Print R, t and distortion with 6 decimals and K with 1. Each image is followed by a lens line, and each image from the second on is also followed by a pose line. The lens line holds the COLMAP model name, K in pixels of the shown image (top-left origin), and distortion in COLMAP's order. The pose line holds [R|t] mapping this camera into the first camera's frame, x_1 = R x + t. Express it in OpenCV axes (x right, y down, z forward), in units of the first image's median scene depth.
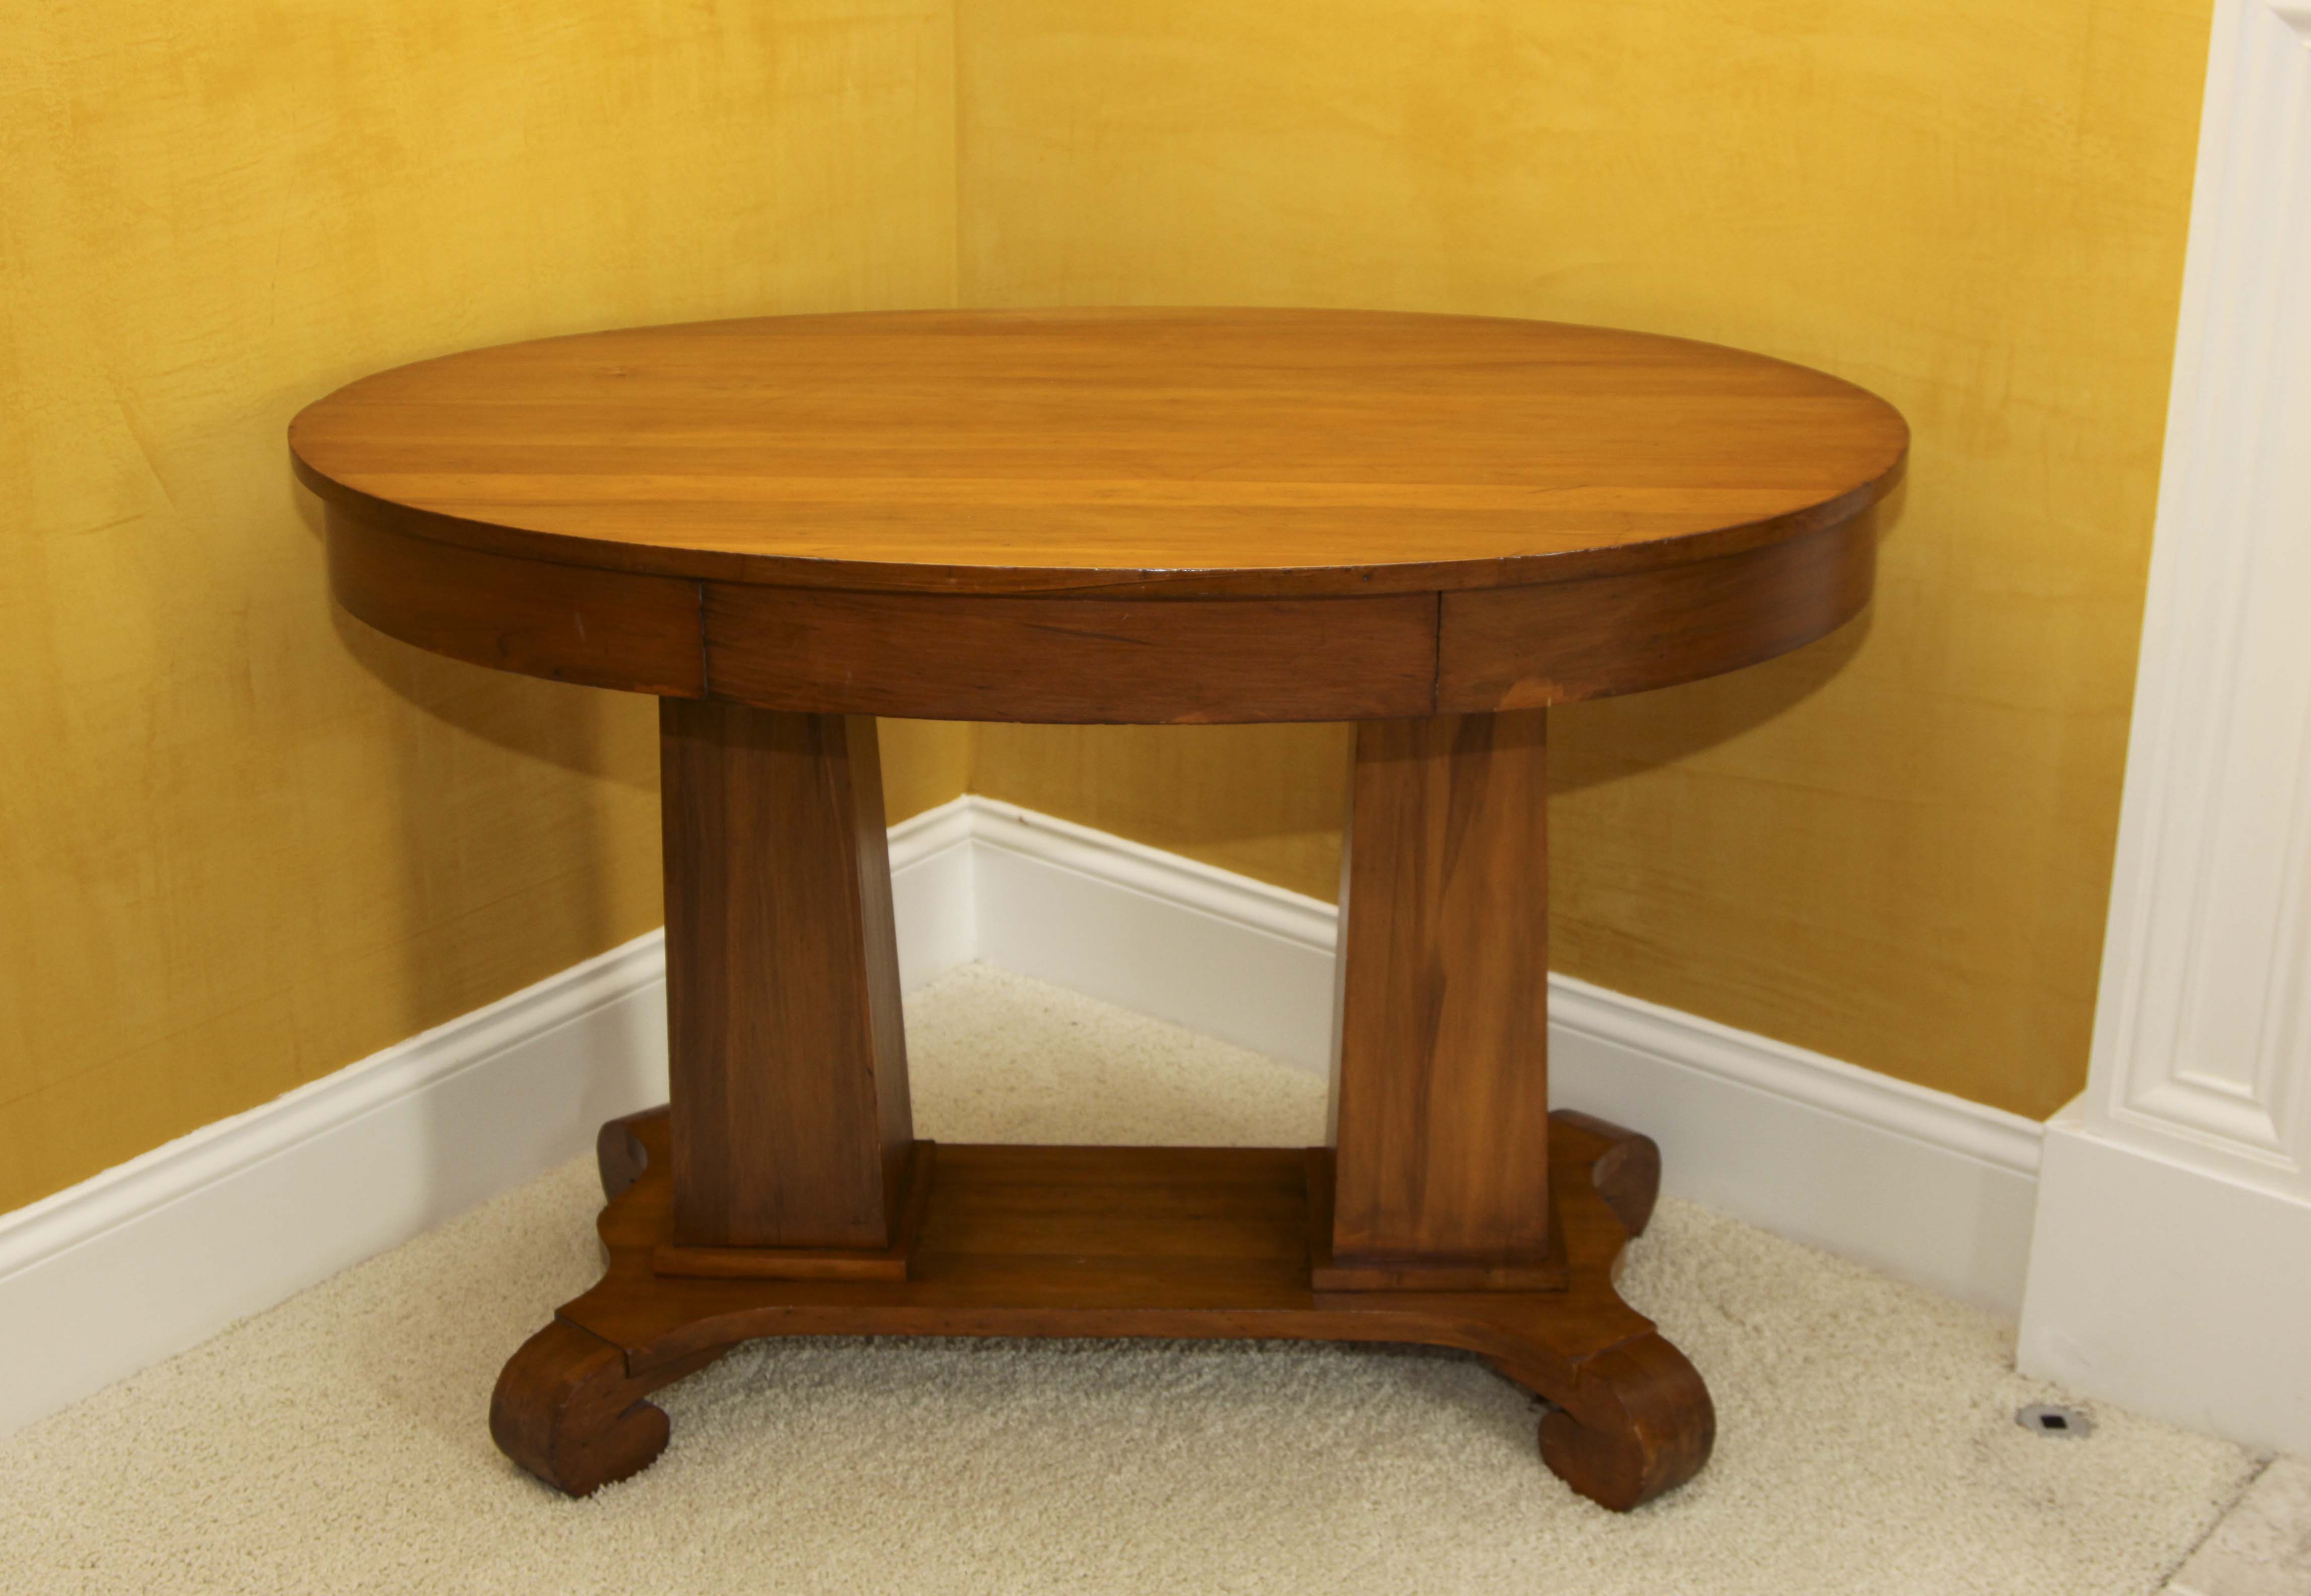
lens RADIAL K [[3239.0, 0, 1179.7], [0, 3239.0, 795.6], [0, 0, 1]] dist [-0.049821, 0.054063]
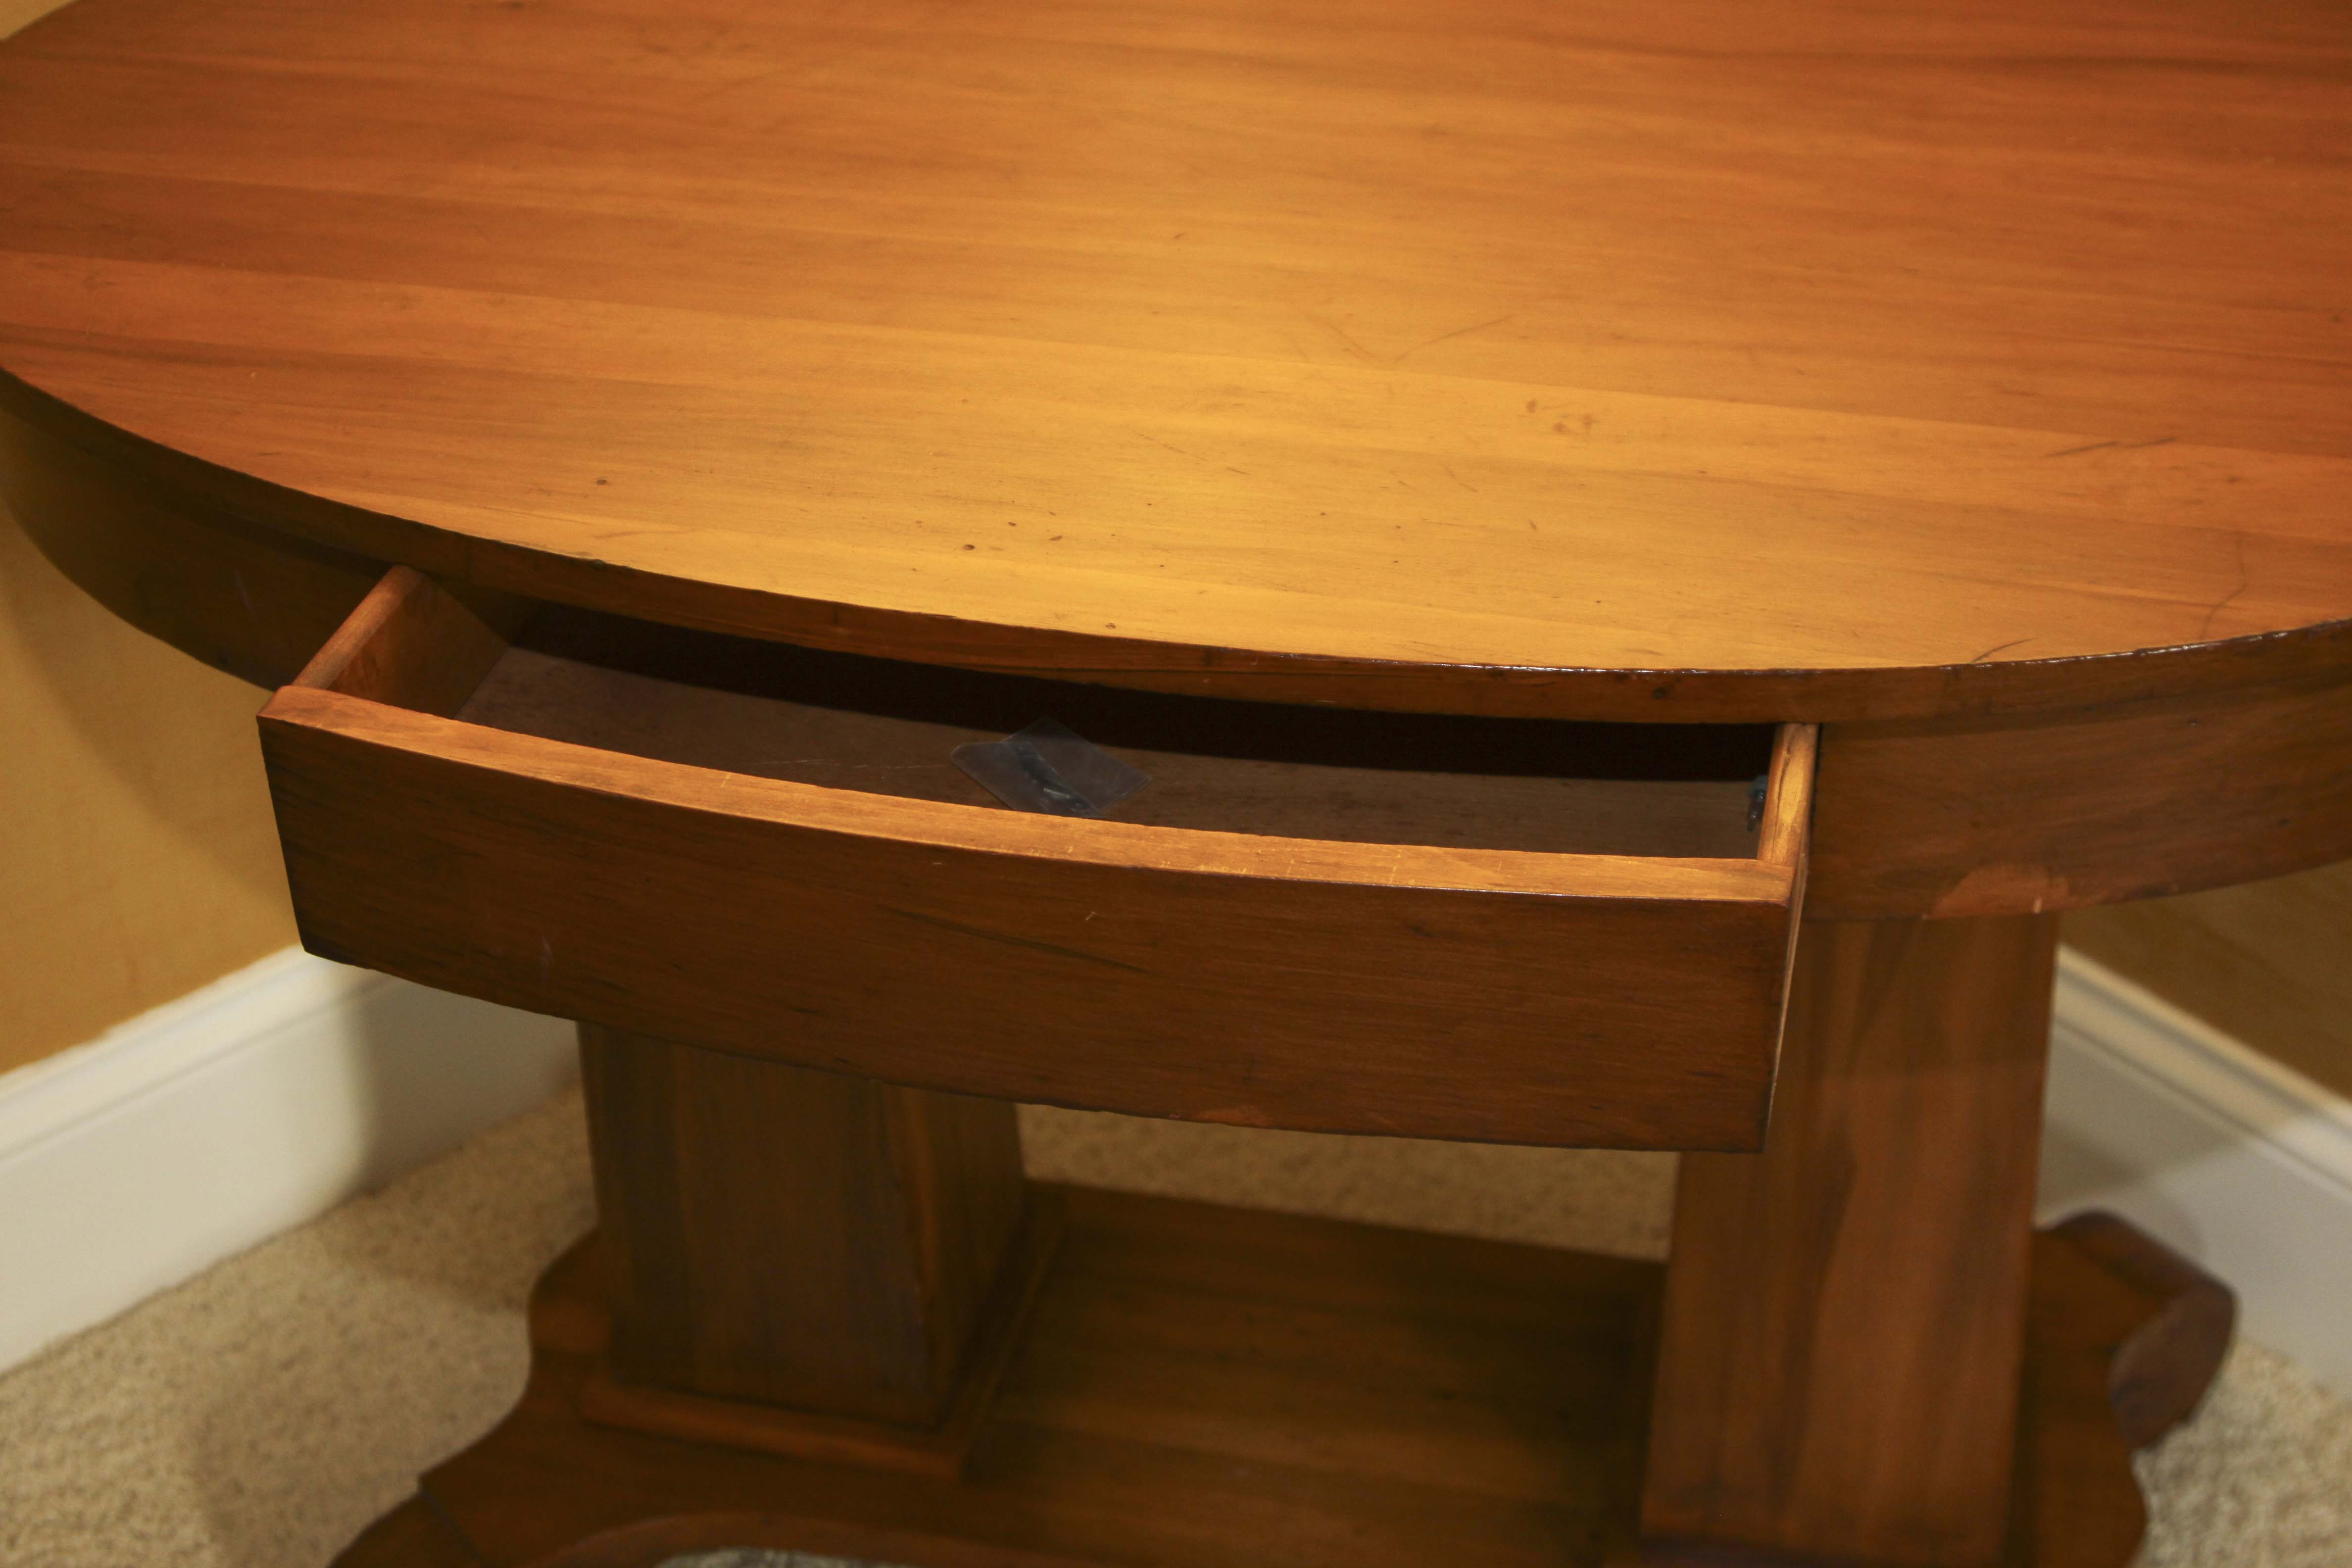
lens RADIAL K [[3459.5, 0, 1176.0], [0, 3459.5, 784.0], [0, 0, 1]] dist [-0.017013, 0.007908]
pose [[0.980470, 0.087992, -0.175886, 0.064427], [-0.048256, 0.974625, 0.218581, -0.134099], [0.190656, -0.205825, 0.959837, 0.394677]]
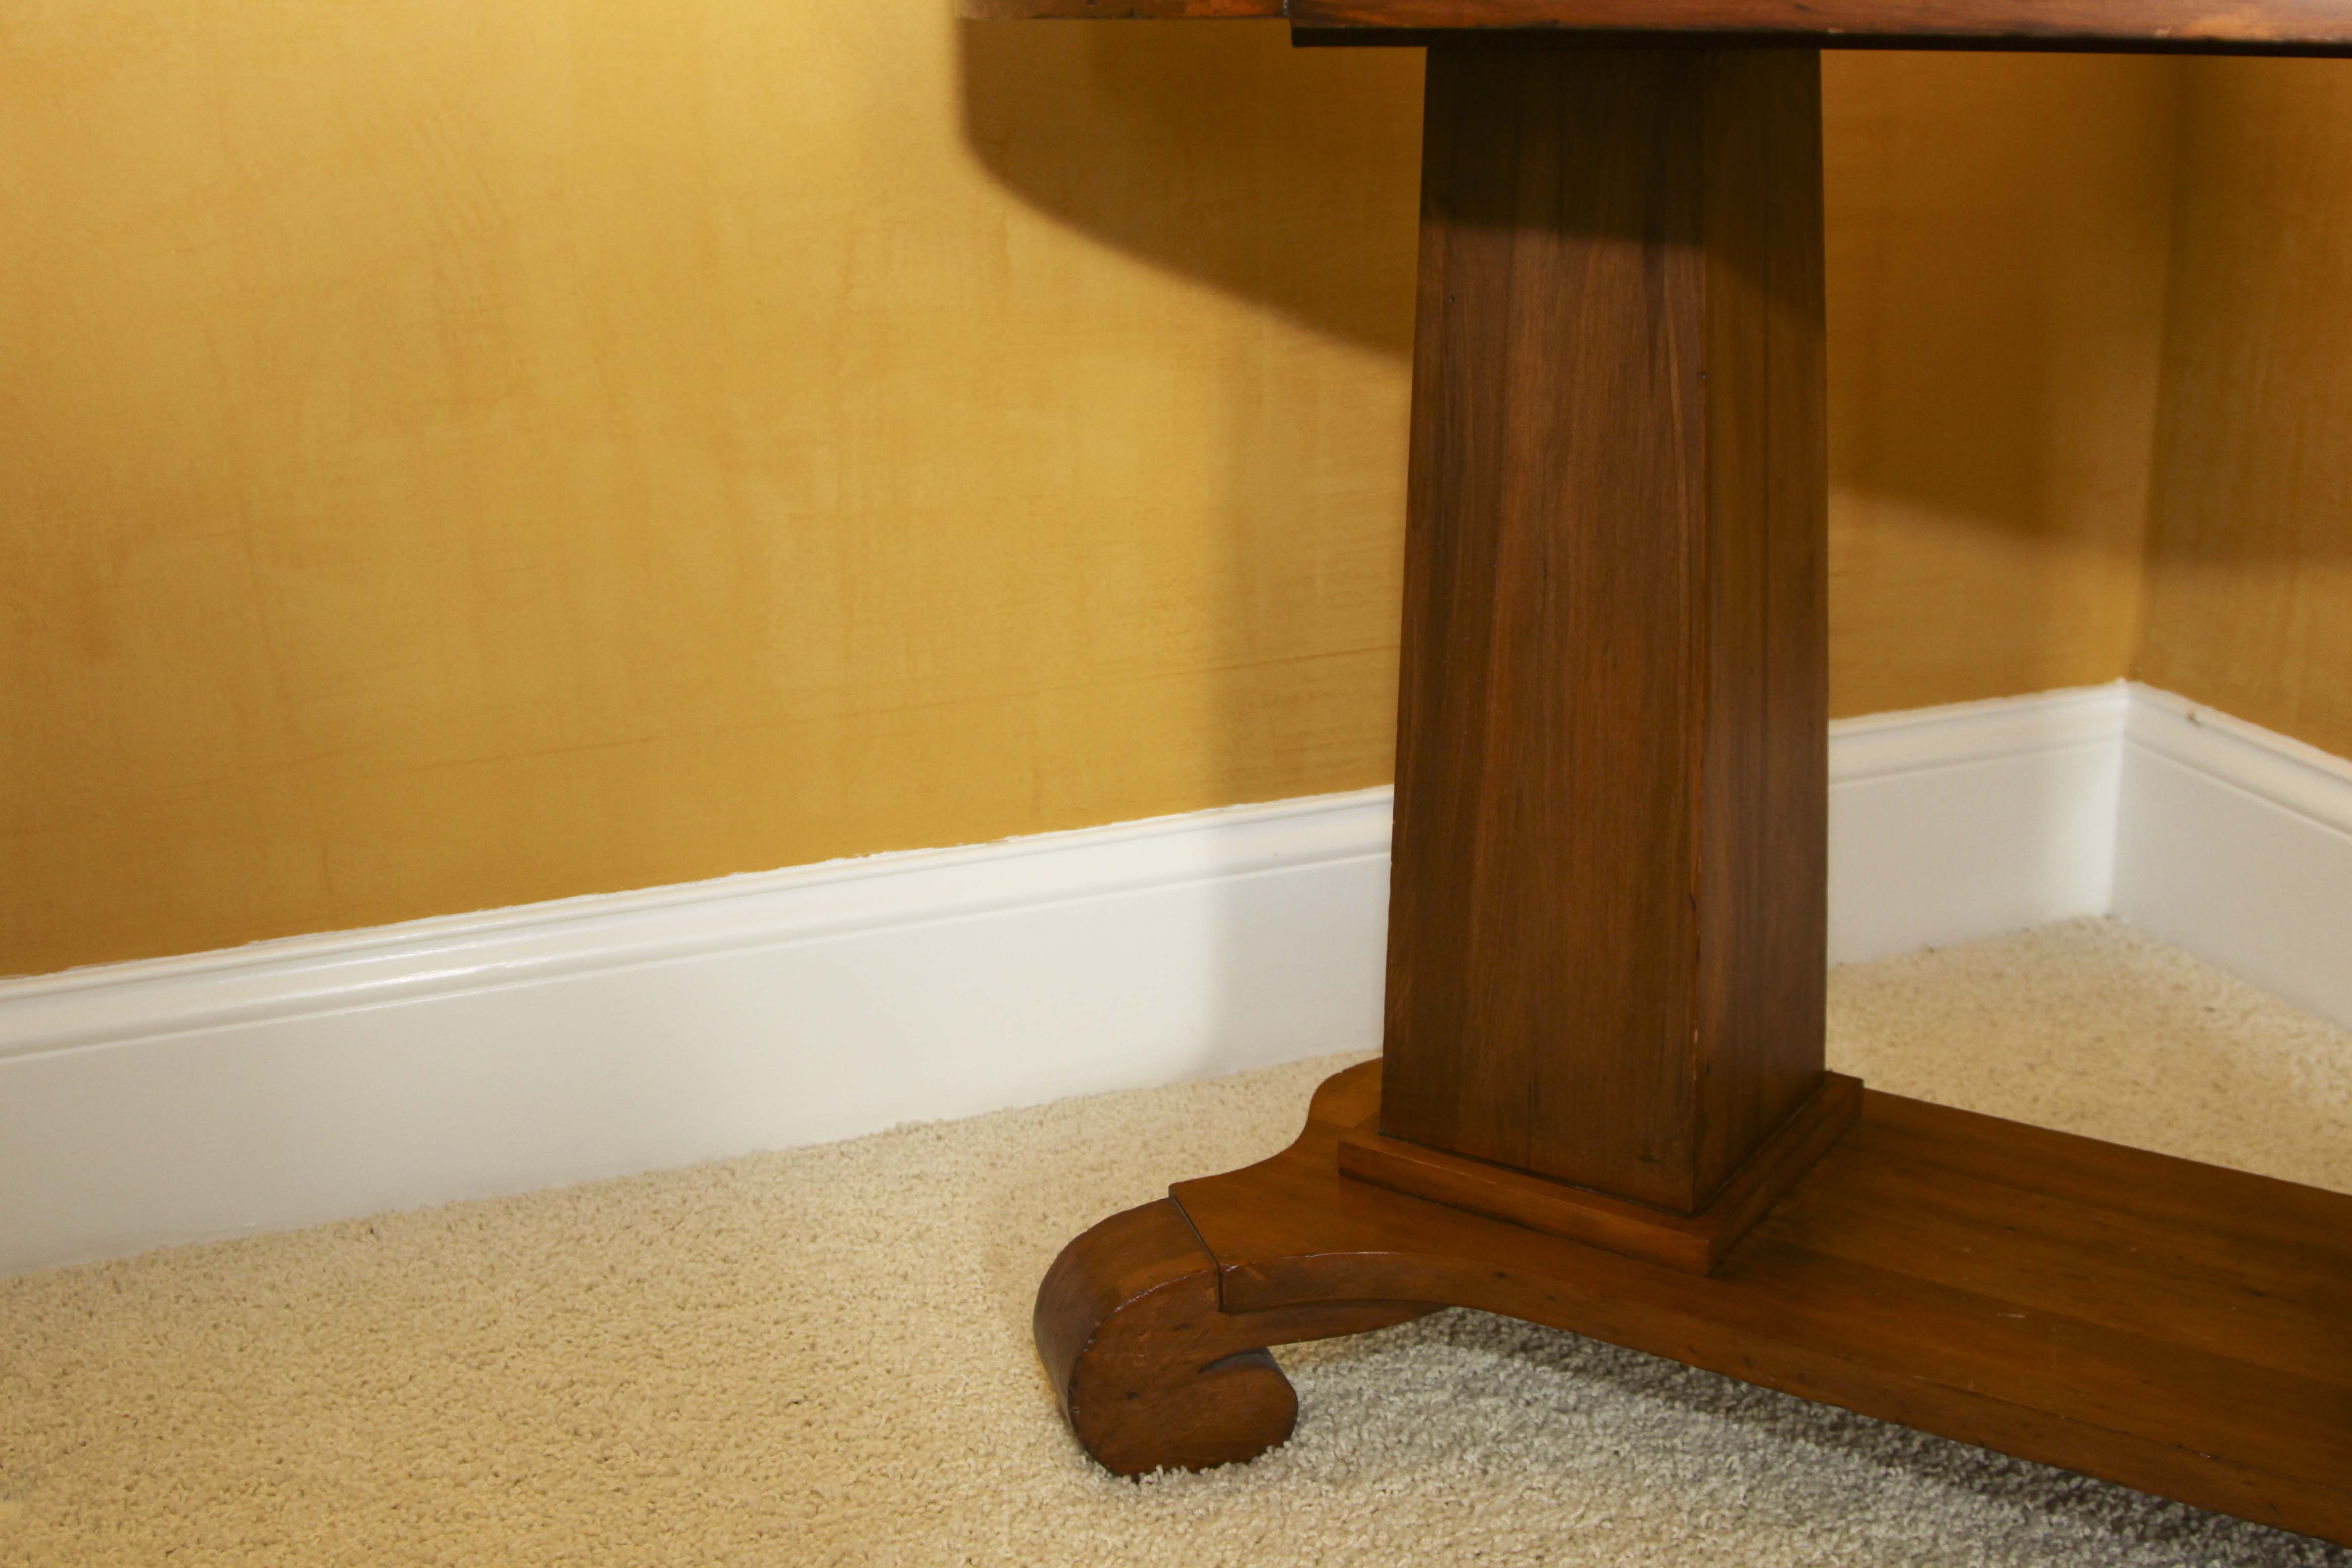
lens RADIAL K [[2547.1, 0, 1189.1], [0, 2547.1, 817.6], [0, 0, 1]] dist [-0.129520, 0.047059]
pose [[0.848959, 0.156127, -0.504869, 0.055163], [-0.177192, 0.984156, 0.006387, 0.083086], [0.497867, 0.084036, 0.863172, 0.556777]]
